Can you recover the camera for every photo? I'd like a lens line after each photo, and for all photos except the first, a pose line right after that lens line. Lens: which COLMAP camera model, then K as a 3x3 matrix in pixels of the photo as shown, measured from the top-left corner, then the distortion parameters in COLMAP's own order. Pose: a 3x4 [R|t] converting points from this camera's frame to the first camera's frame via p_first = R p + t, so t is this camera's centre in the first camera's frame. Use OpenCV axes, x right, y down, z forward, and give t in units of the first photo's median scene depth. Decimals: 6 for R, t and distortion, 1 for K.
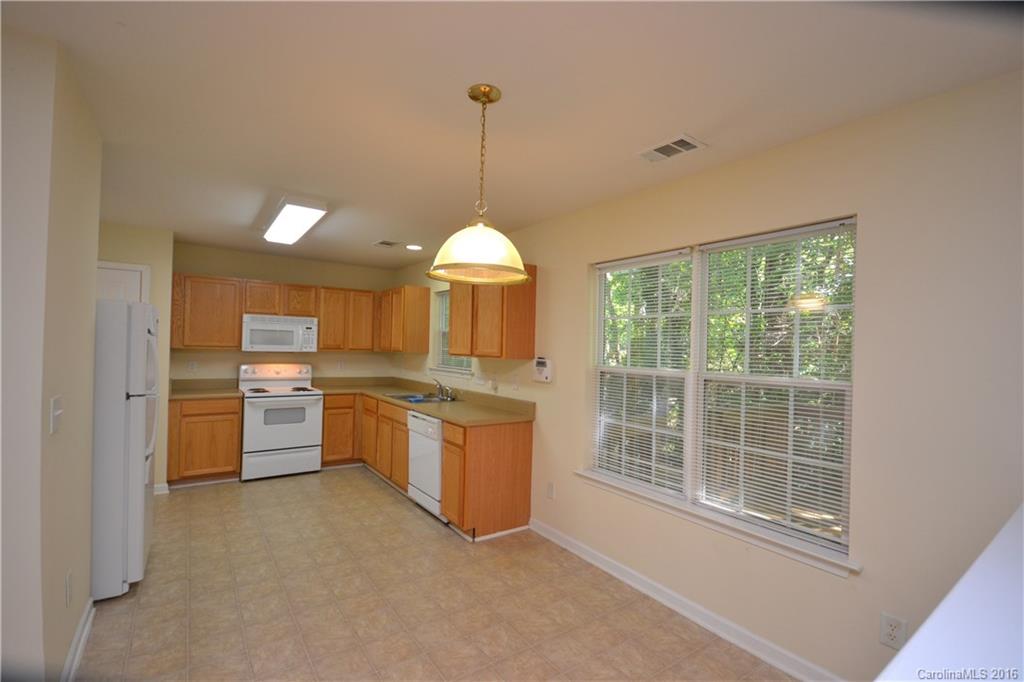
lens RADIAL K [[454.6, 0, 512.4], [0, 454.6, 346.1], [0, 0, 1]] dist [0.001319, -0.000059]
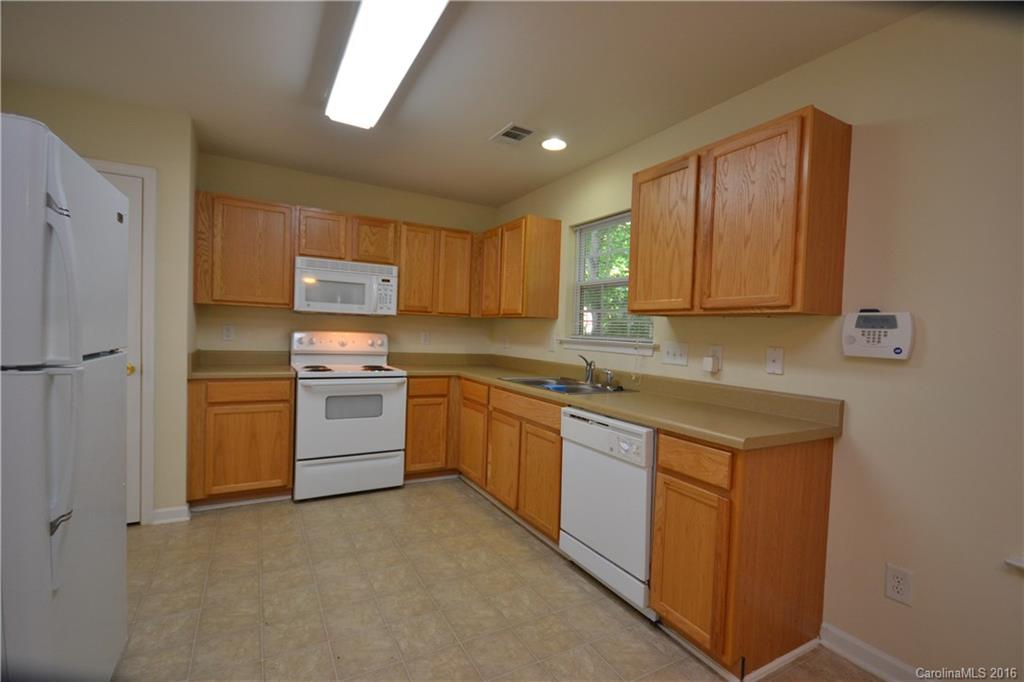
lens RADIAL K [[454.6, 0, 512.4], [0, 454.6, 346.1], [0, 0, 1]] dist [0.001319, -0.000059]
pose [[0.994811, 0.013920, -0.100788, -0.200254], [-0.010721, 0.999424, 0.032206, 0.039346], [0.101178, -0.030958, 0.994387, 0.354282]]
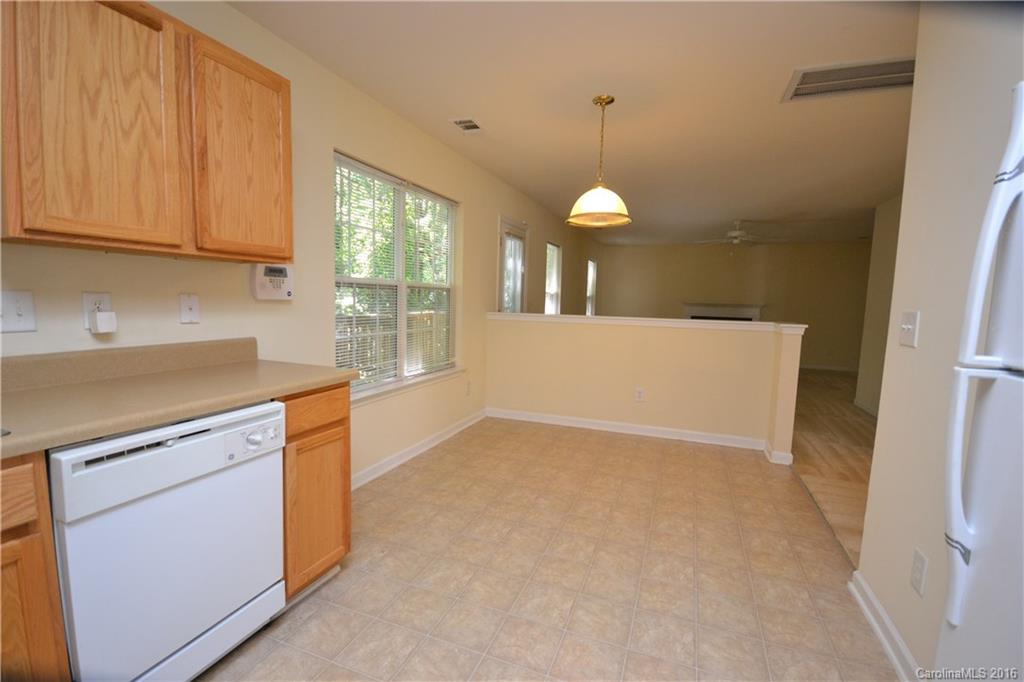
lens RADIAL K [[454.6, 0, 512.4], [0, 454.6, 346.1], [0, 0, 1]] dist [0.001319, -0.000059]
pose [[-0.542637, -0.128226, 0.830122, -0.476116], [-0.043555, 0.991245, 0.124643, 0.035535], [-0.838837, 0.031480, -0.543471, 0.789262]]
